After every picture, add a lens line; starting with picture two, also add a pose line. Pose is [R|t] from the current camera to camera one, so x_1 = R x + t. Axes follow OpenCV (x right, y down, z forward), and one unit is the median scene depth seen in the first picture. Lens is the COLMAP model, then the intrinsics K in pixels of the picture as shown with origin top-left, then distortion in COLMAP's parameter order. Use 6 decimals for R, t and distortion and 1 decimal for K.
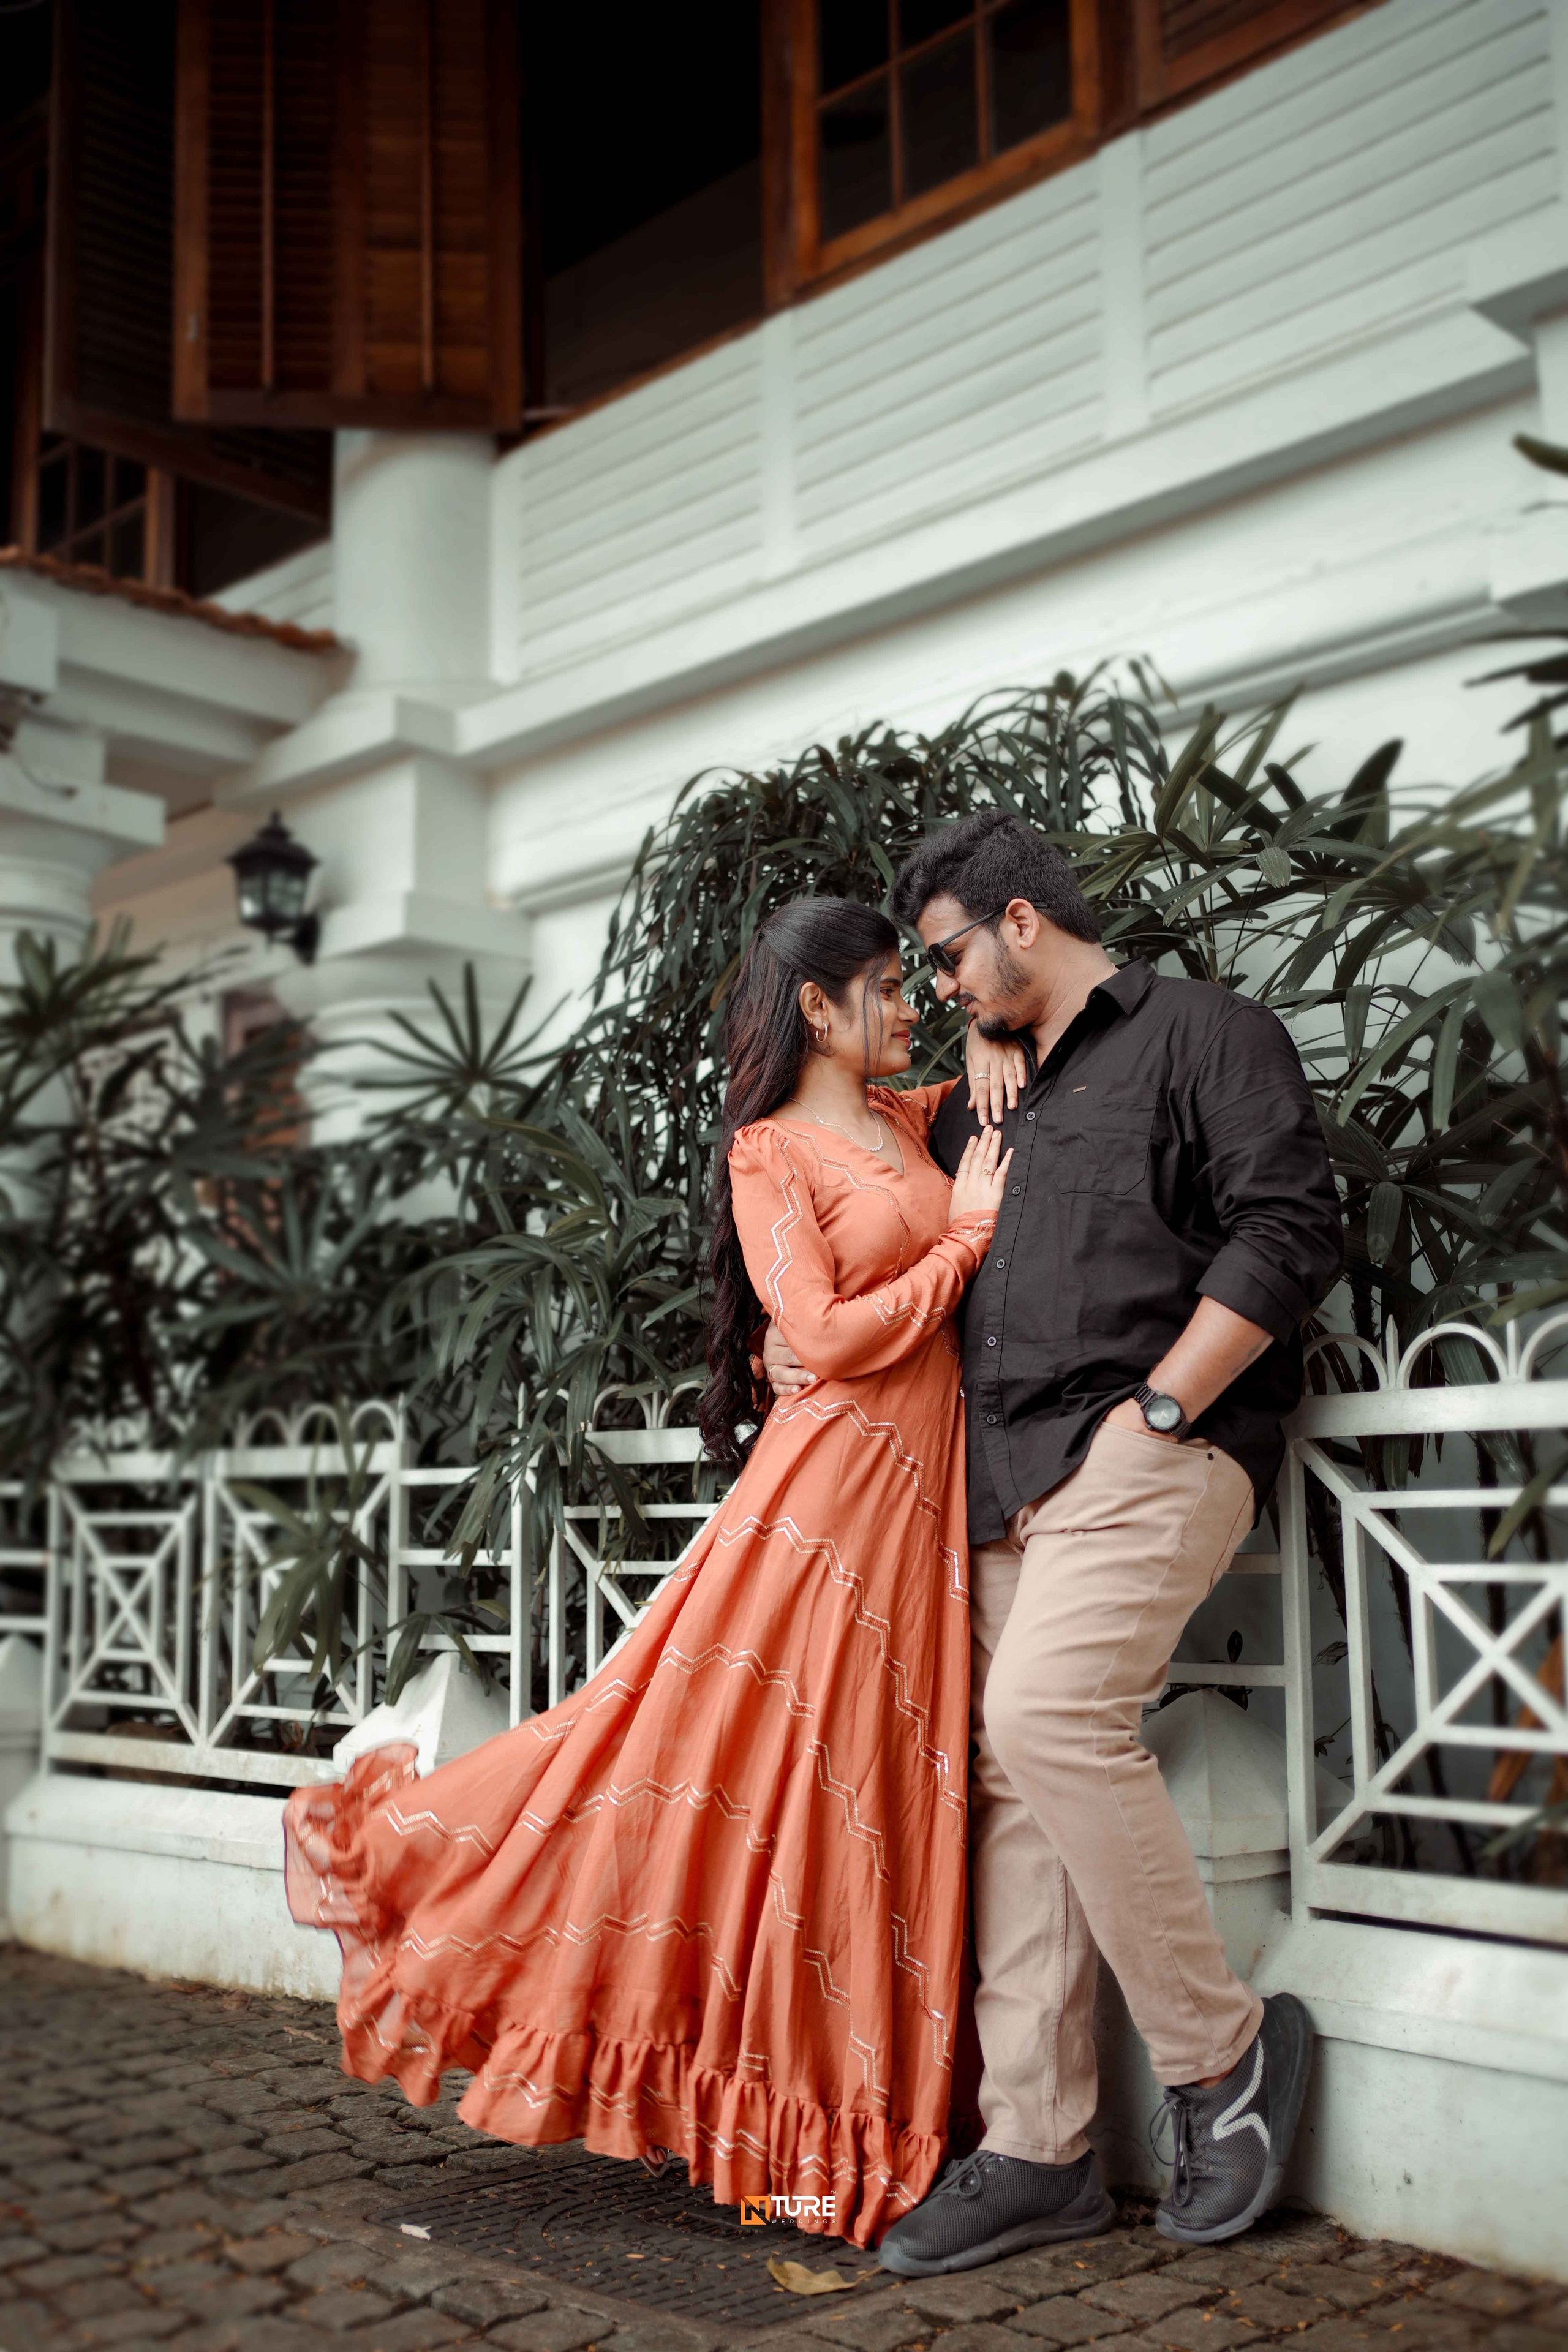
lens RADIAL K [[2404.9, 0, 786.4], [0, 2404.9, 1181.0], [0, 0, 1]] dist [0.013132, 0.000000]
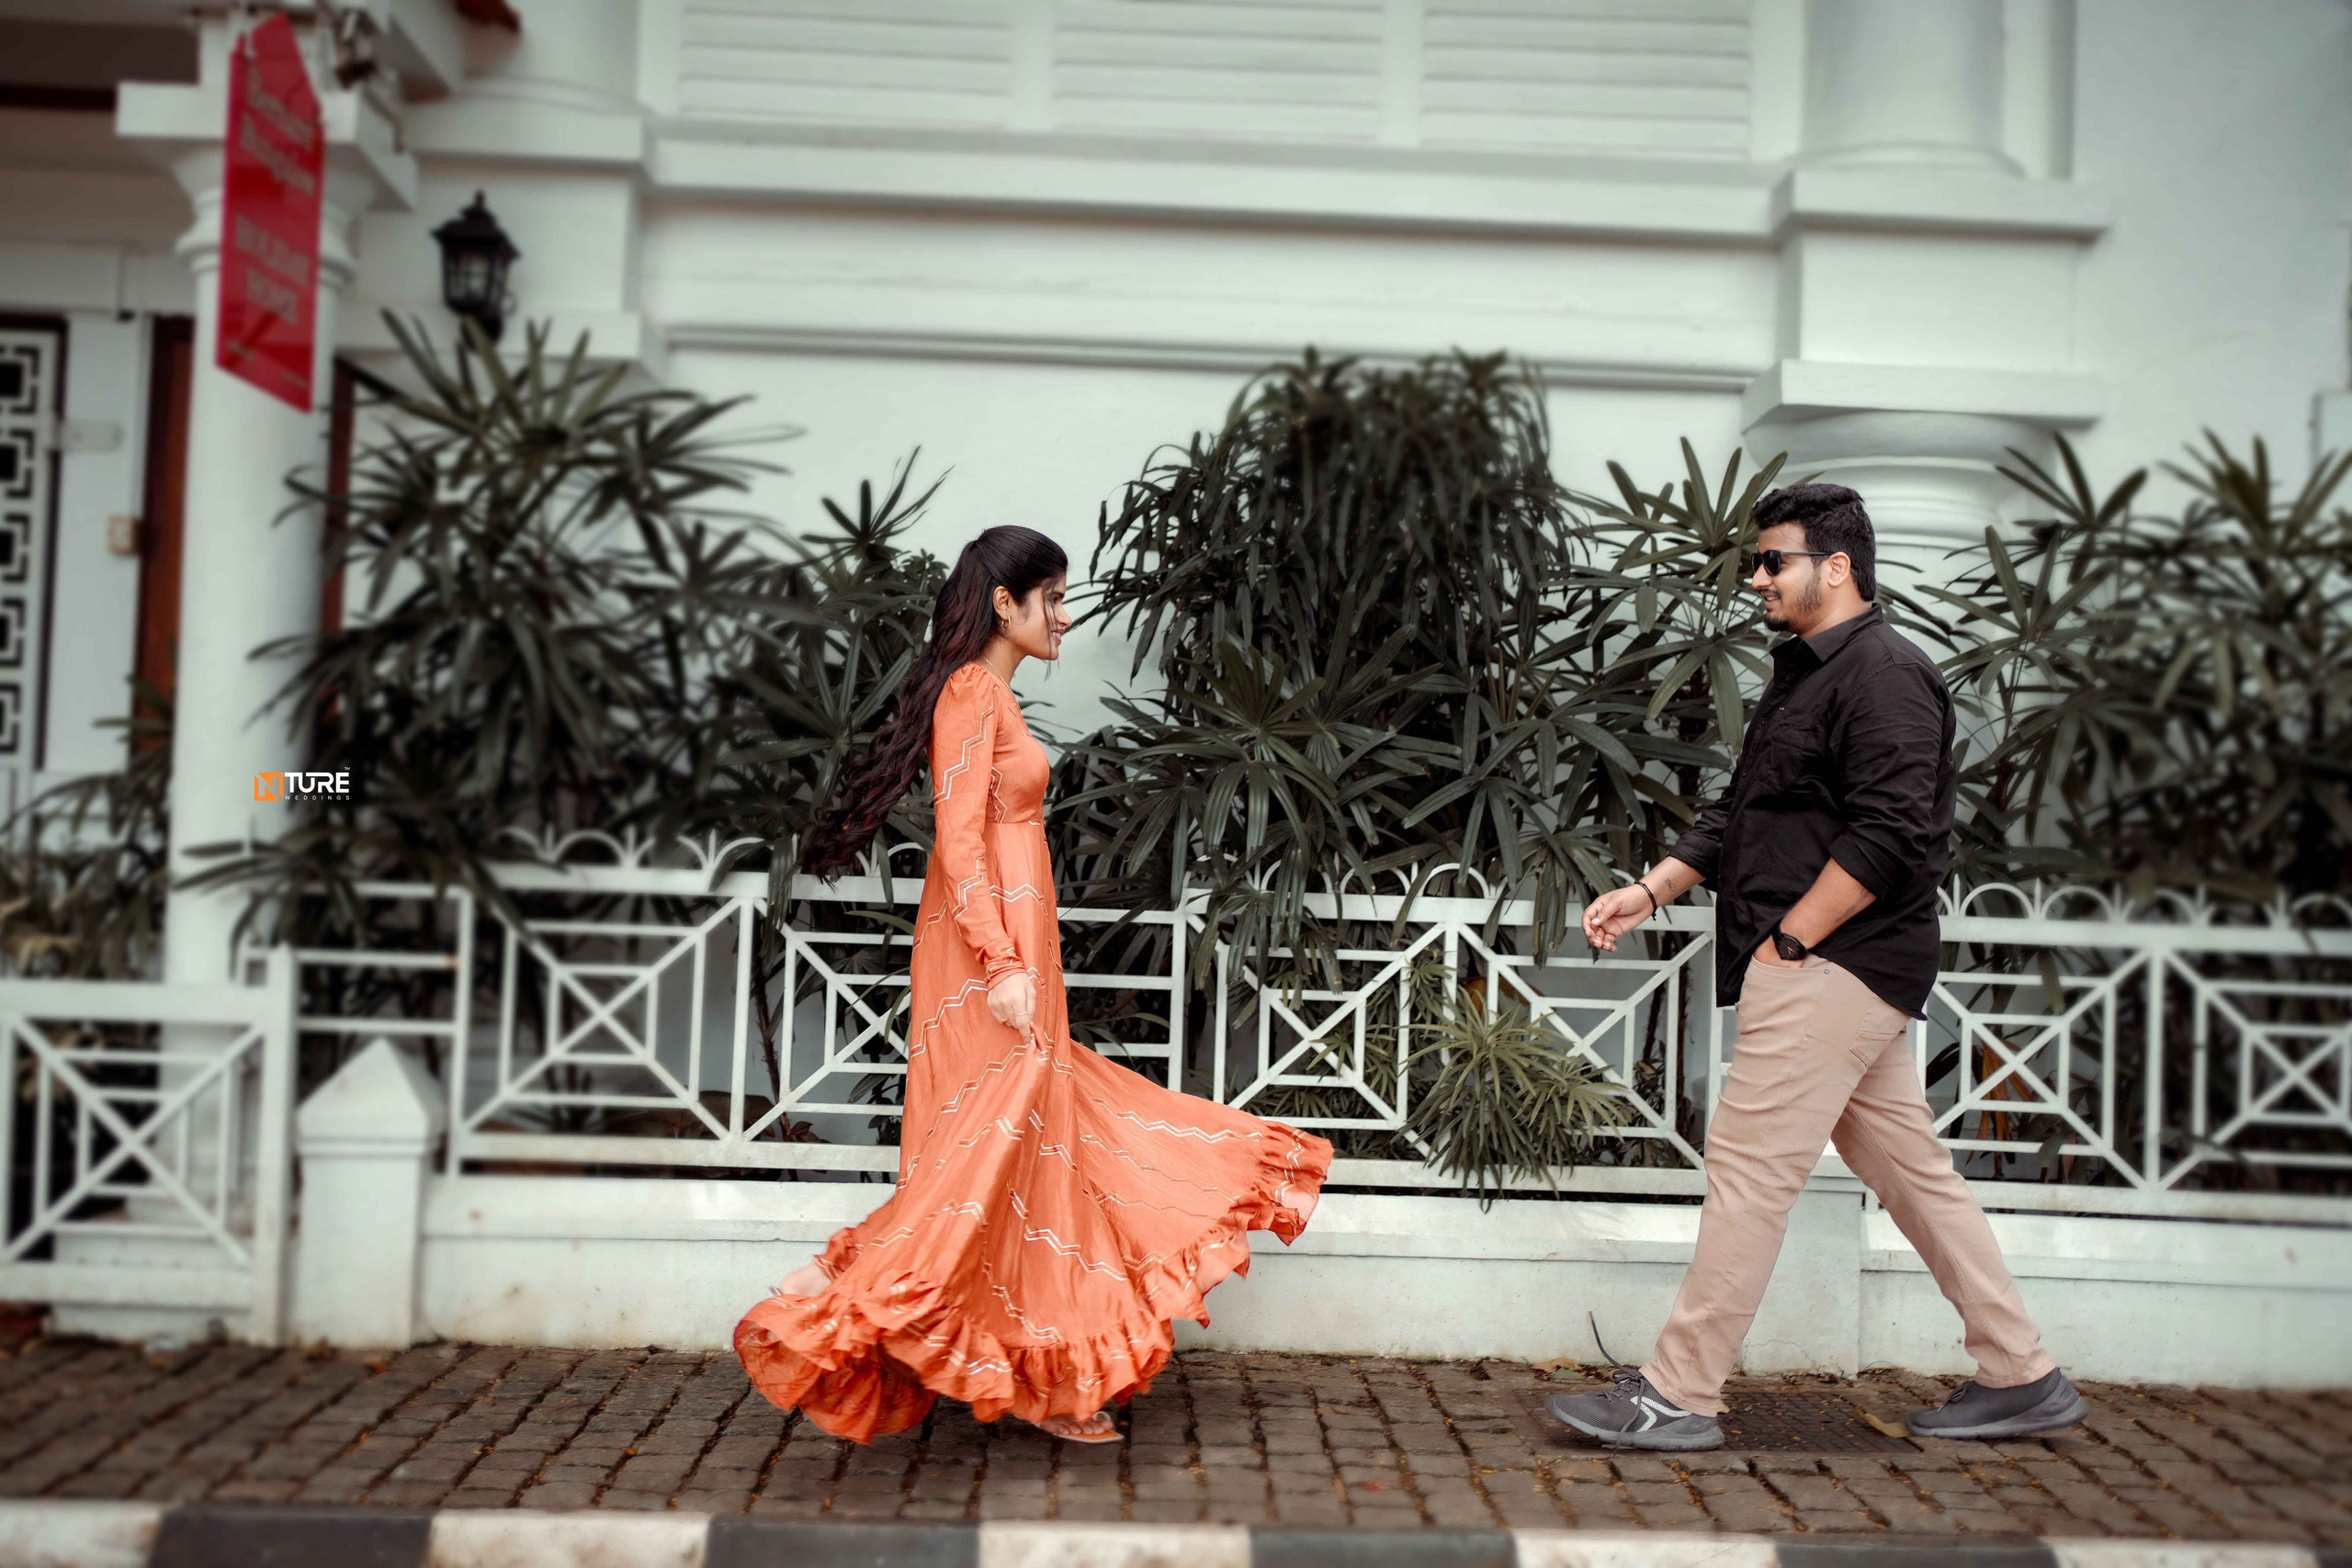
lens RADIAL K [[2404.7, 0, 1167.0], [0, 2404.7, 769.2], [0, 0, 1]] dist [0.013132, 0.000000]
pose [[0.680533, 0.068441, 0.729514, -0.882051], [-0.146229, 0.988285, 0.043693, -0.008185], [-0.717978, -0.136410, 0.682569, 0.132137]]
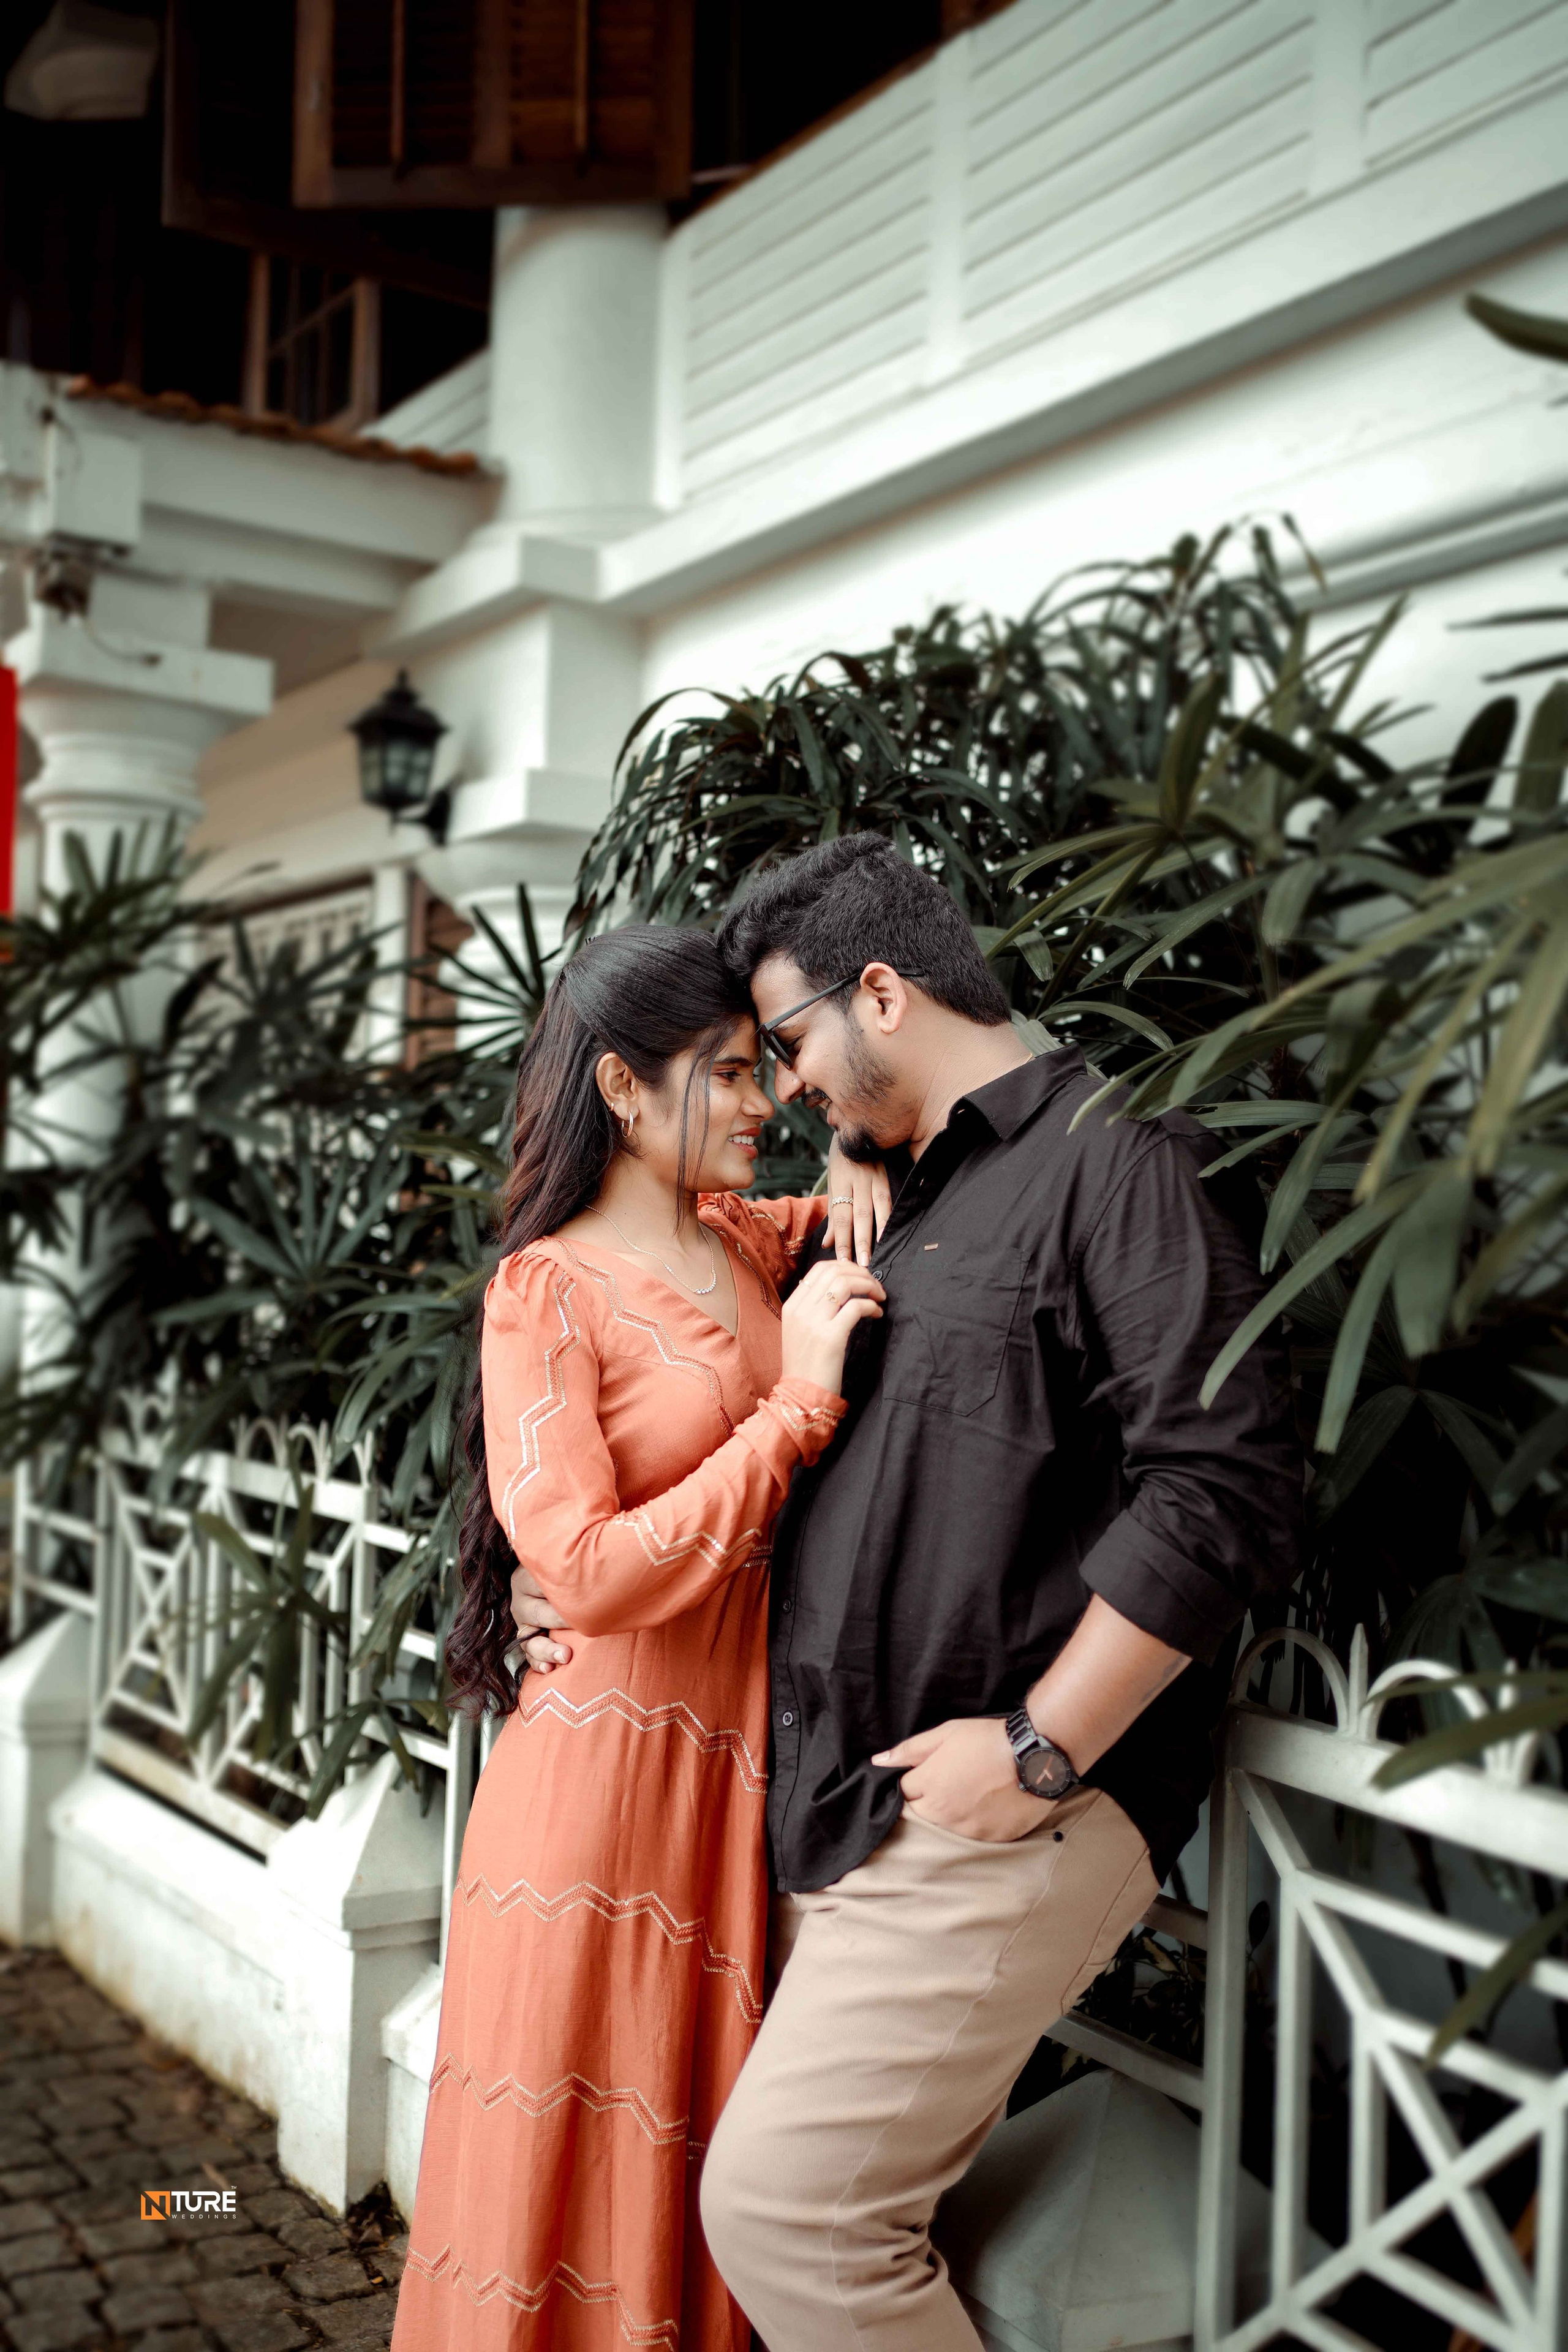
lens RADIAL K [[2404.9, 0, 784.4], [0, 2404.9, 1176.1], [0, 0, 1]] dist [0.013132, 0.000000]
pose [[0.975504, 0.035063, -0.217170, 0.145857], [-0.010616, 0.993569, 0.112732, -0.087479], [0.219726, -0.107665, 0.969602, 0.202758]]
